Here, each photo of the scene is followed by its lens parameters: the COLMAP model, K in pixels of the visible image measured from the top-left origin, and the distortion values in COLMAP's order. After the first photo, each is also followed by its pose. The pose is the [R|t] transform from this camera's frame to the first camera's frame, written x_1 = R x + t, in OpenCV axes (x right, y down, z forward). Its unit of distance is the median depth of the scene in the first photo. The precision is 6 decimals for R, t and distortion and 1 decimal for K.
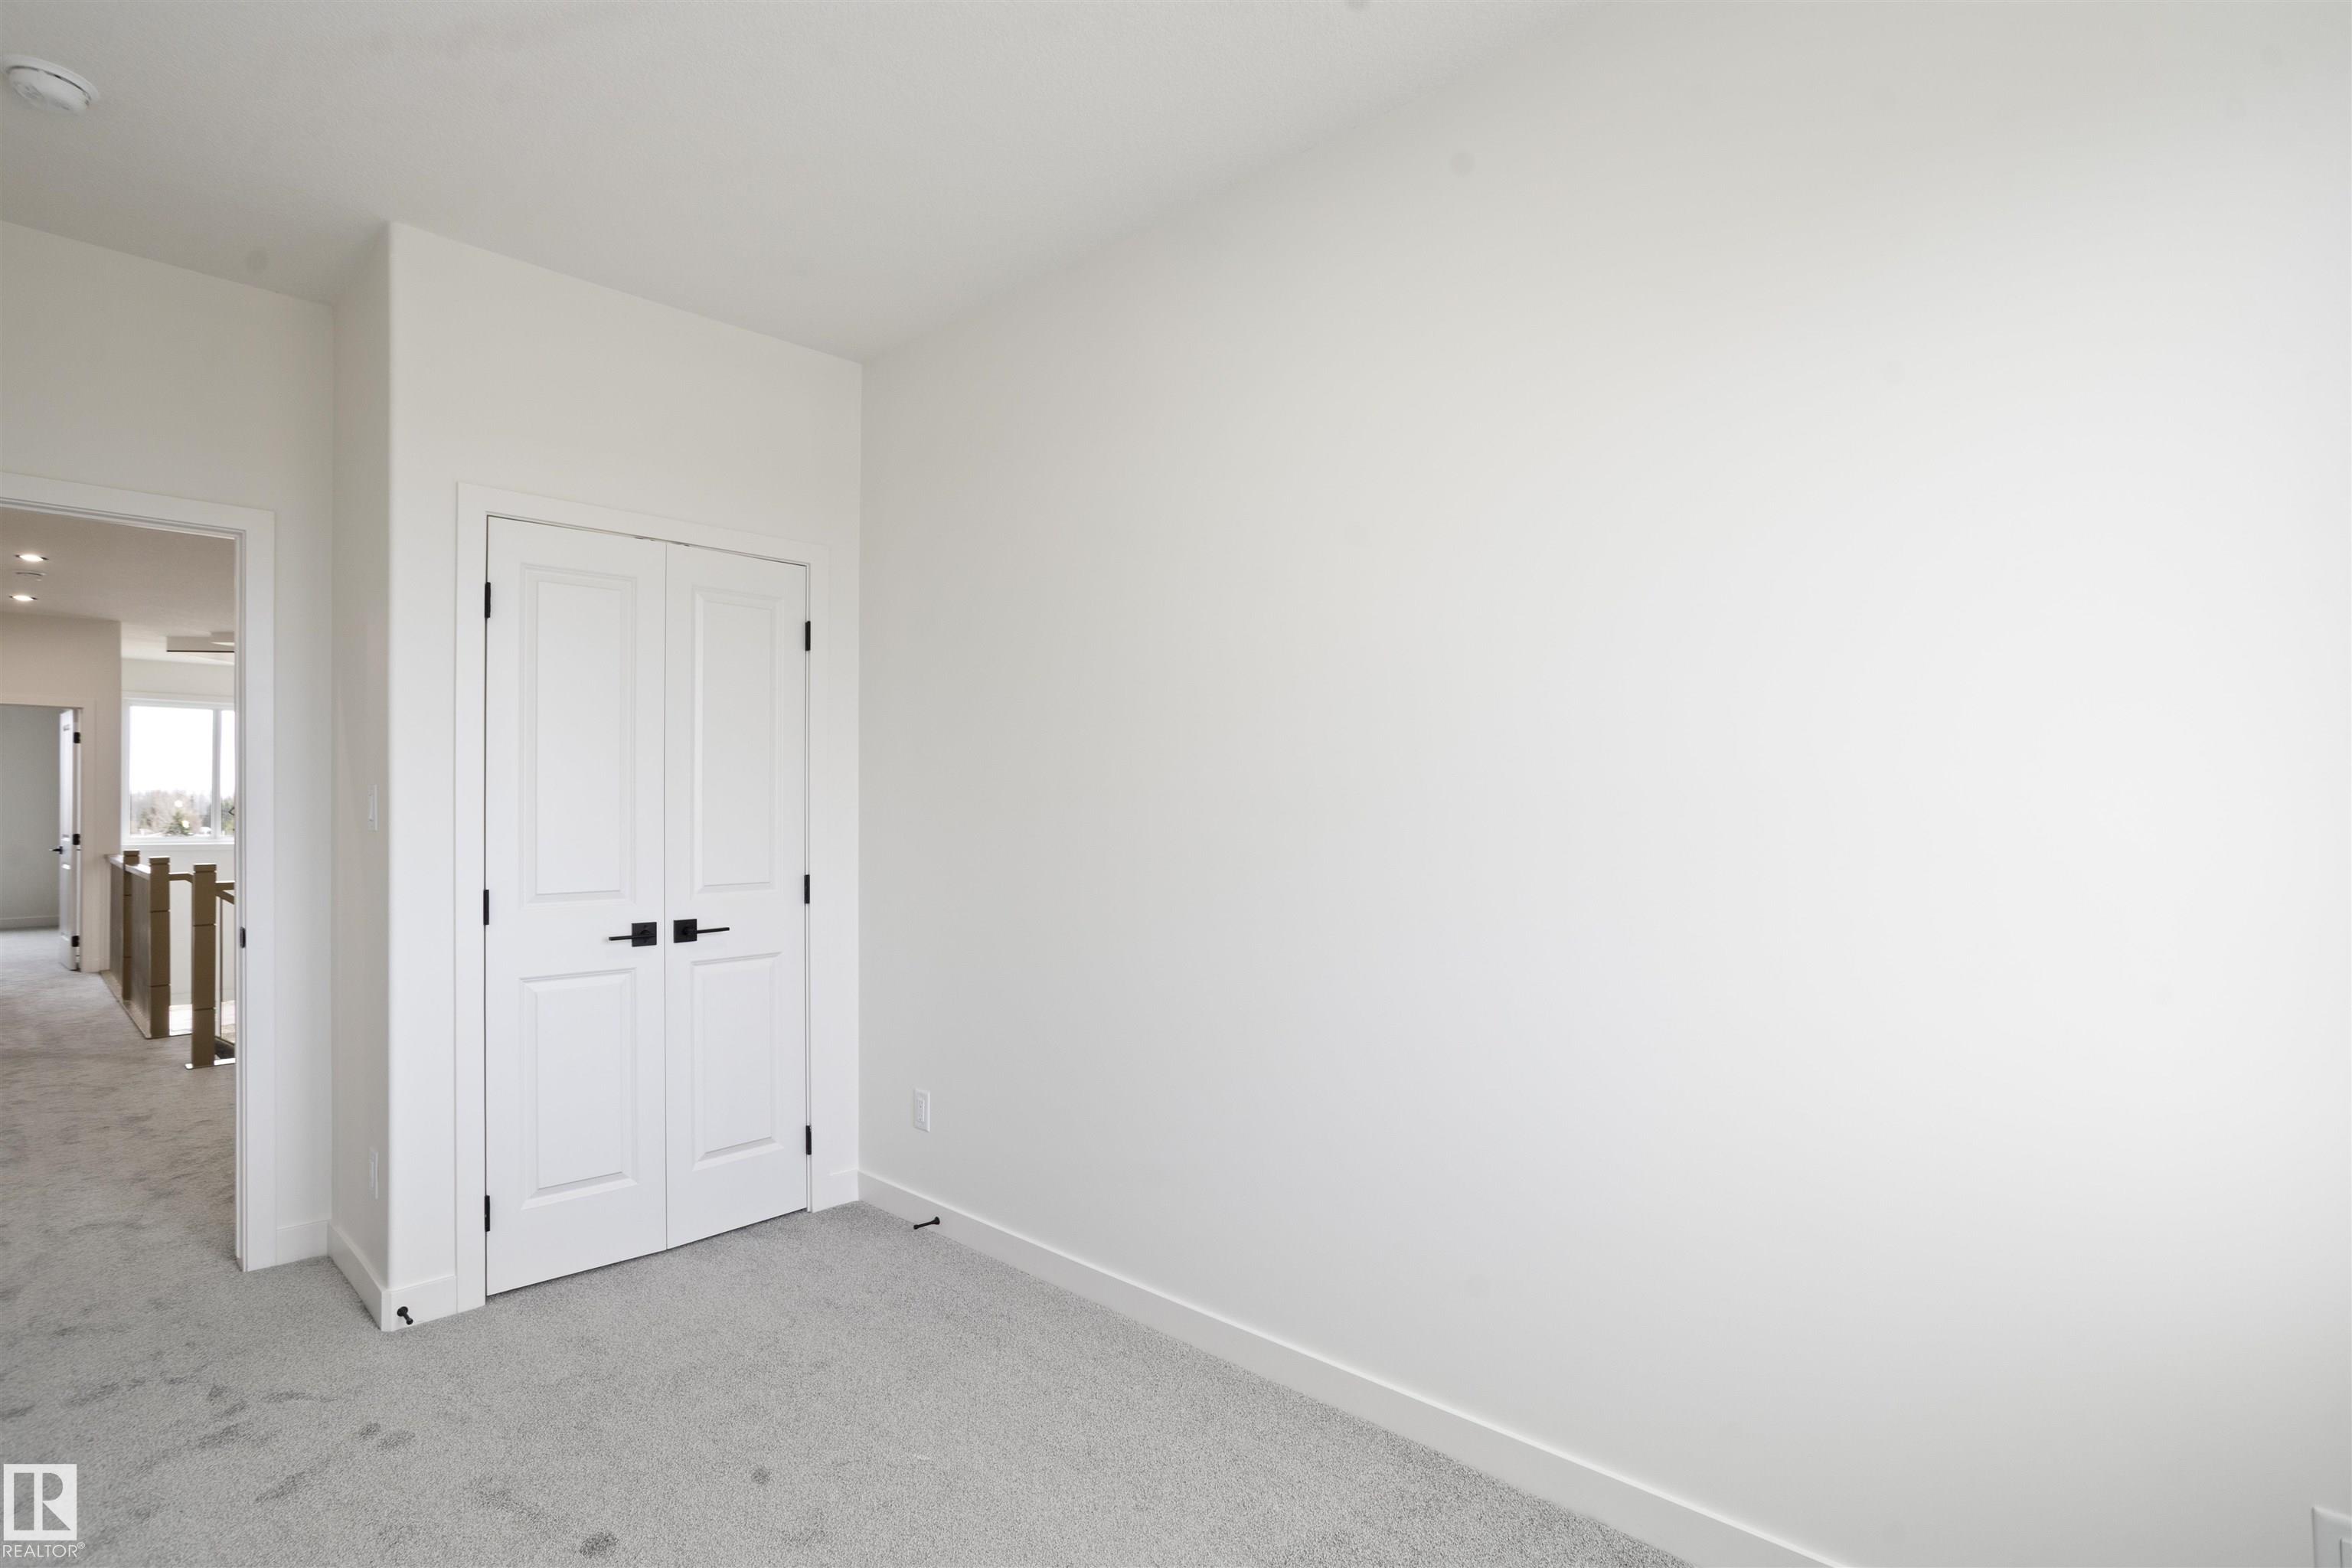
lens RADIAL K [[1142.3, 0, 1176.0], [0, 1142.3, 784.0], [0, 0, 1]] dist [-0.037744, 0.029221]
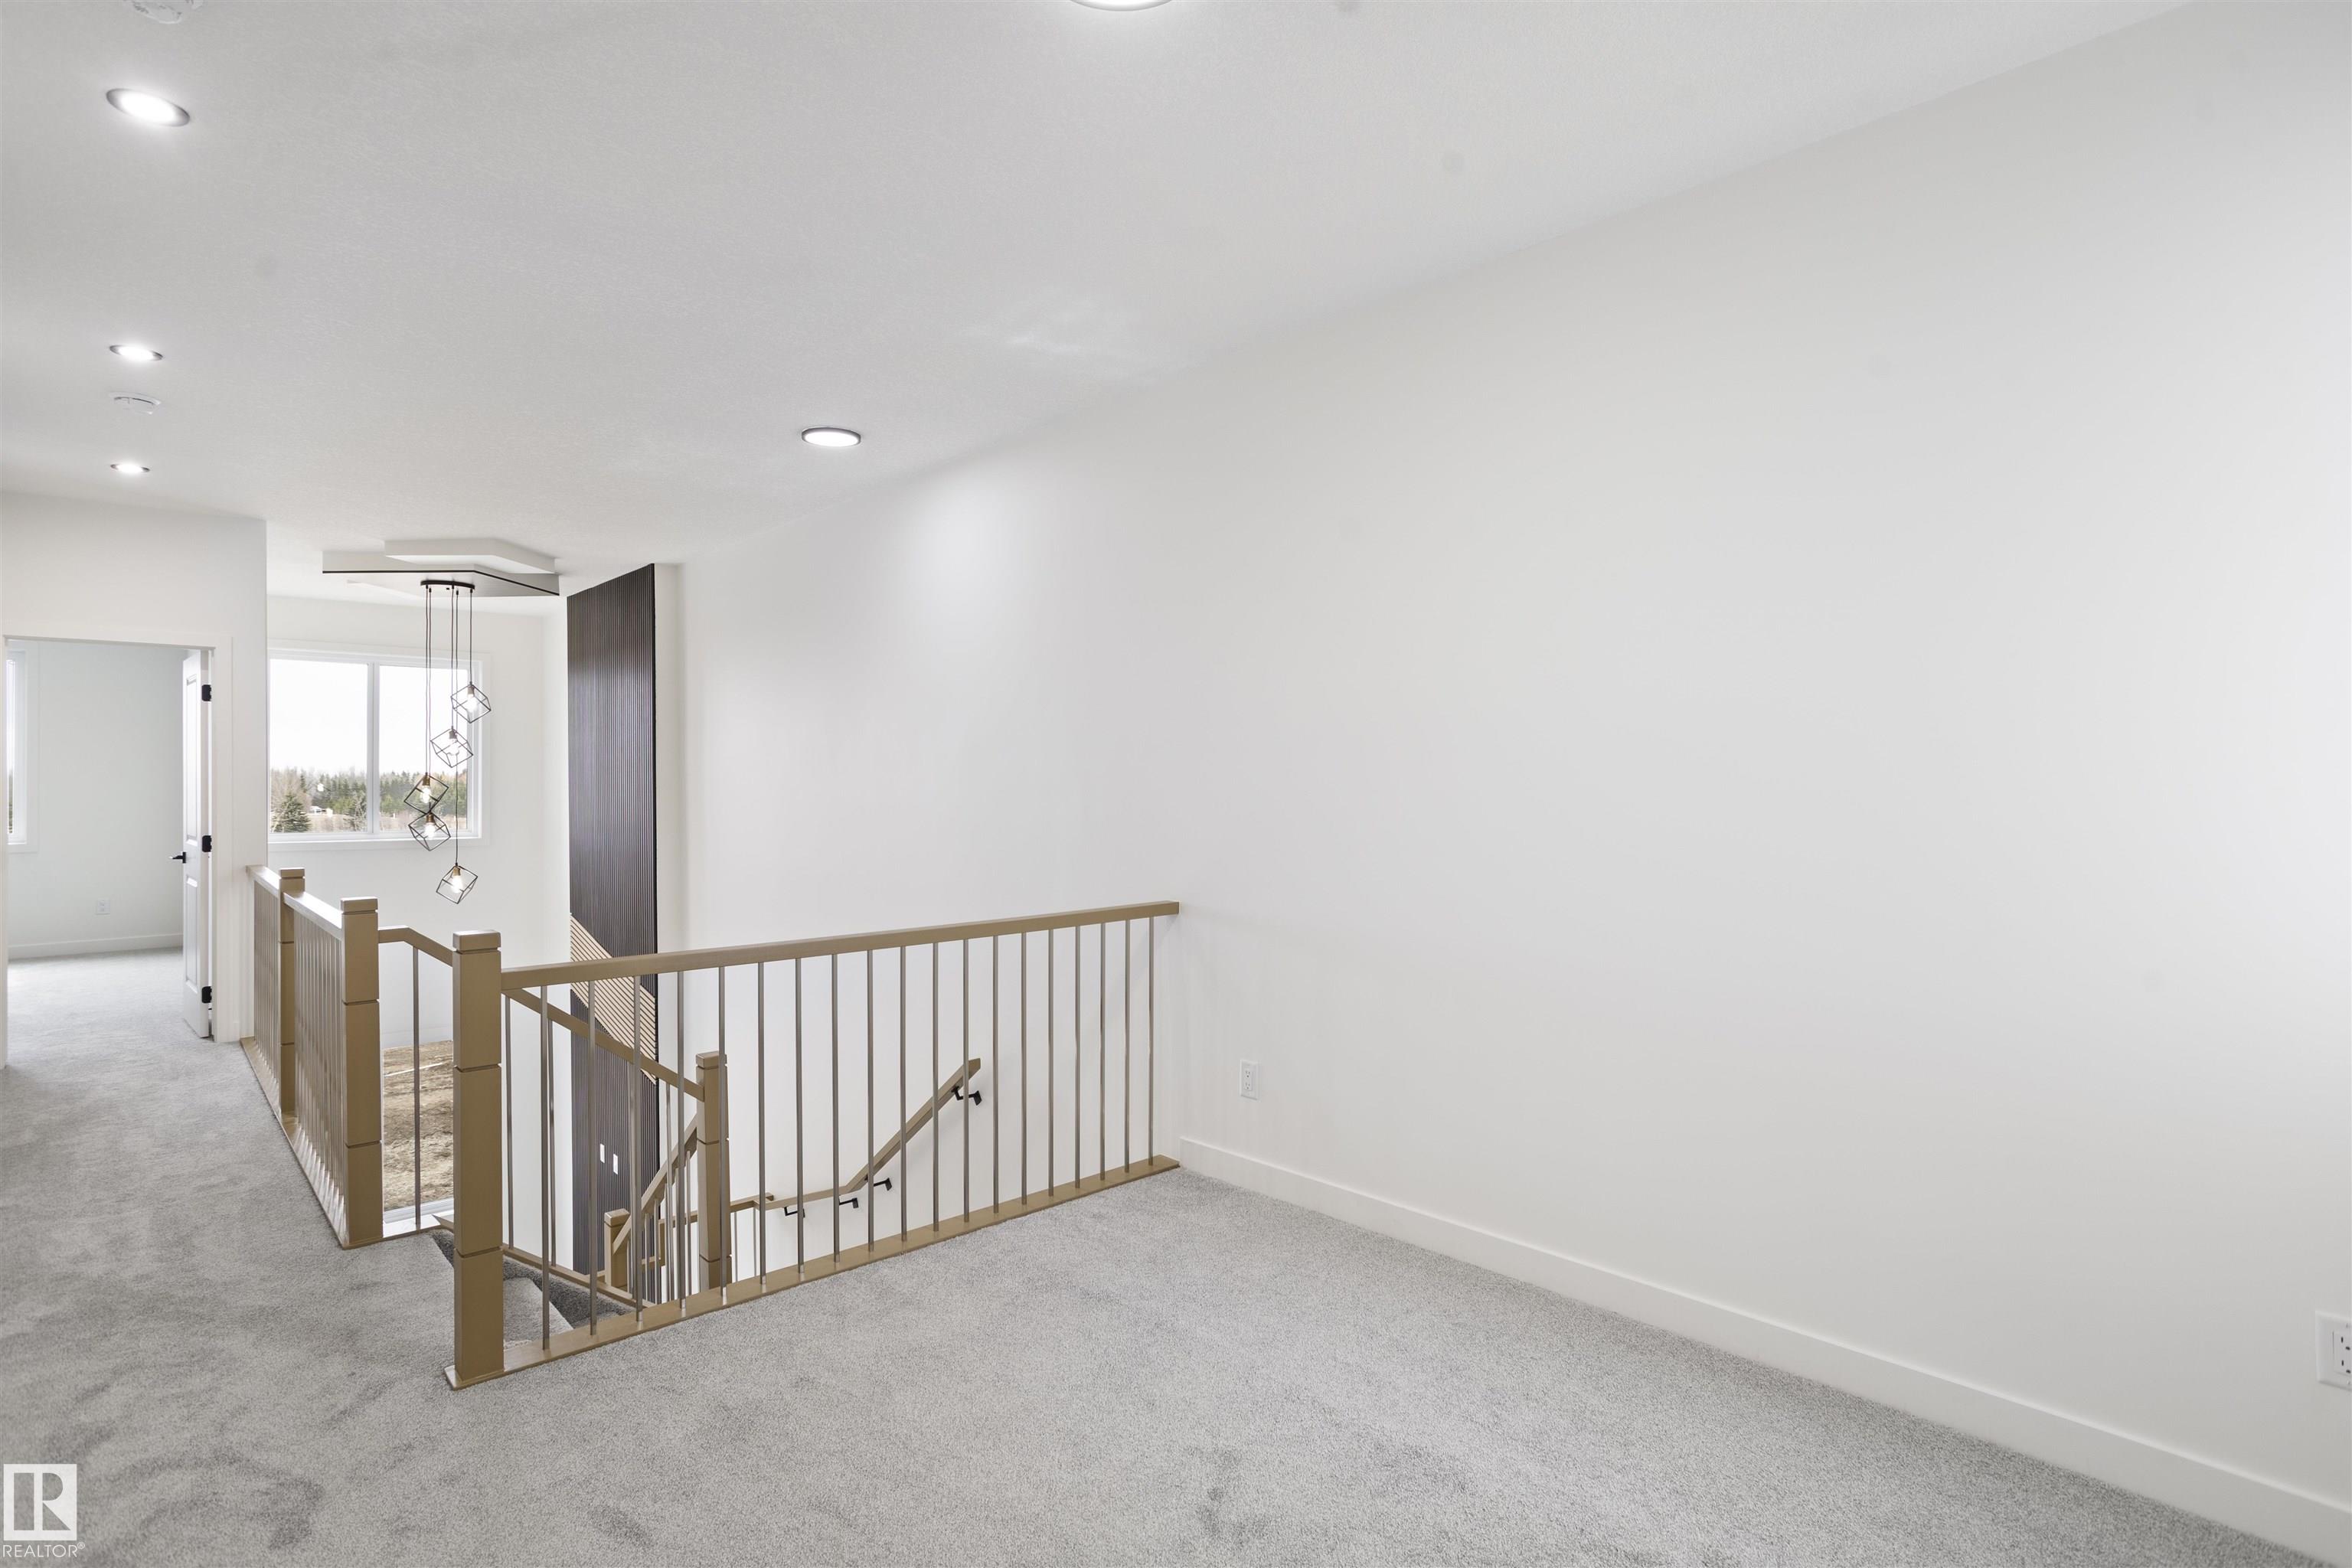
lens RADIAL K [[1152.2, 0, 1176.0], [0, 1152.2, 784.0], [0, 0, 1]] dist [0.004824, 0.000924]
pose [[0.997661, 0.004380, -0.068209, -0.347254], [-0.003580, 0.999923, 0.011842, 0.002871], [0.068256, -0.011570, 0.997601, 0.350888]]
